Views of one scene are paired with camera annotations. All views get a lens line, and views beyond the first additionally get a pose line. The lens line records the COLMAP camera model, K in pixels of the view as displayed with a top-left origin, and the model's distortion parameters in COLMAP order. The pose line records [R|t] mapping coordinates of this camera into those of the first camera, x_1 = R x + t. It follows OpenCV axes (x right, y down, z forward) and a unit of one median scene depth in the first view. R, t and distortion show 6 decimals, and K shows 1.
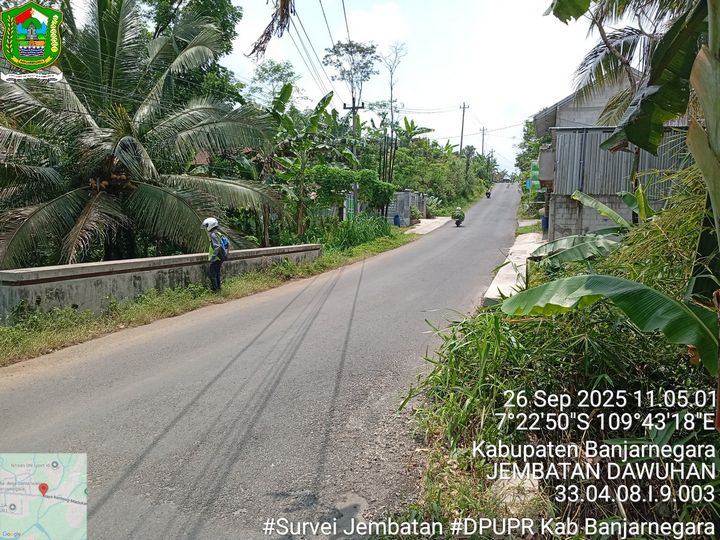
lens RADIAL K [[559.0, 0, 356.3], [0, 559.0, 267.1], [0, 0, 1]] dist [0.099945, -0.187738]
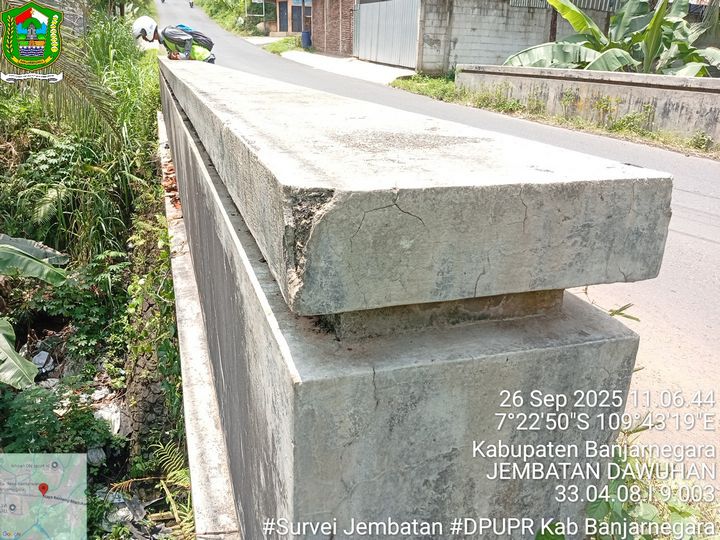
lens RADIAL K [[559.9, 0, 359.1], [0, 559.9, 271.8], [0, 0, 1]] dist [0.087560, -0.190009]
pose [[0.809342, -0.205031, 0.550388, -0.154928], [0.033566, 0.951706, 0.305171, -0.000563], [-0.586377, -0.228514, 0.777138, 0.217561]]
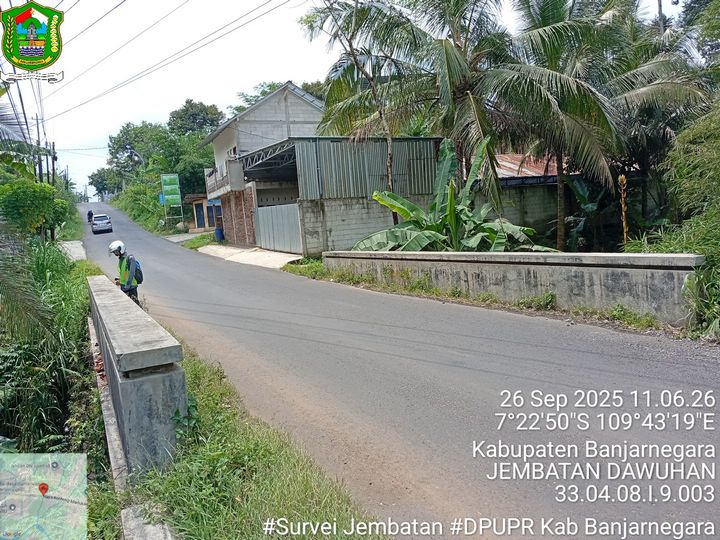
lens RADIAL K [[555.8, 0, 360.0], [0, 555.8, 270.0], [0, 0, 1]] dist [0.103455, -0.192021]
pose [[0.717022, -0.133581, 0.684131, -0.187721], [0.152063, 0.987803, 0.033501, -0.011216], [-0.680261, 0.080010, 0.728590, 0.113980]]
